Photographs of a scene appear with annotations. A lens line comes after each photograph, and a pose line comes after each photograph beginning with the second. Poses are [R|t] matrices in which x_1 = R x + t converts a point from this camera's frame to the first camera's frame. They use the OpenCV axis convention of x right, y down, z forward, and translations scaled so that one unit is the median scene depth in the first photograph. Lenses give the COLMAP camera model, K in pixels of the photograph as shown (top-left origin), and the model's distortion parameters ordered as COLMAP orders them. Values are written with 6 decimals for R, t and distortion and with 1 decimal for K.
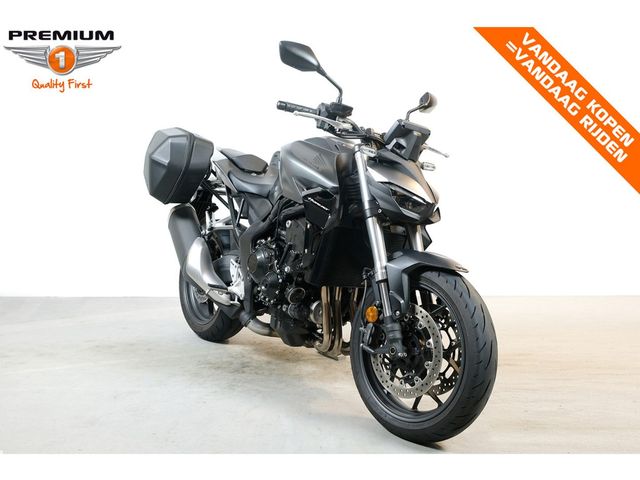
lens RADIAL K [[872.3, 0, 320.9], [0, 872.3, 240.1], [0, 0, 1]] dist [-0.054336, 0.000000]
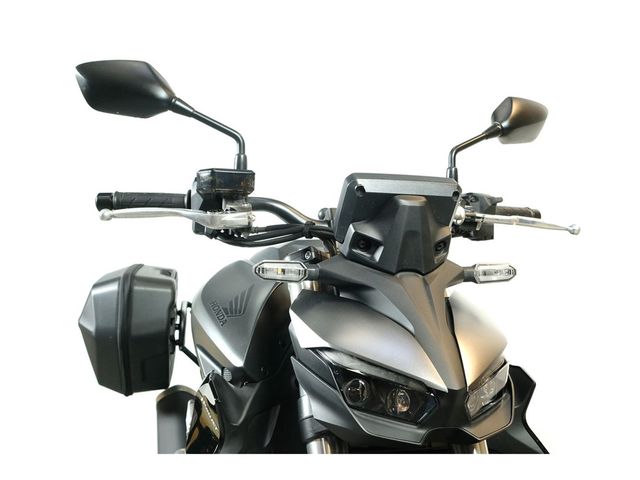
lens RADIAL K [[872.3, 0, 318.9], [0, 872.3, 240.2], [0, 0, 1]] dist [-0.054336, 0.000000]
pose [[0.886136, -0.184711, -0.425023, 0.235247], [0.137855, 0.980681, -0.138781, -0.057466], [0.442447, 0.064387, 0.894480, 0.641517]]
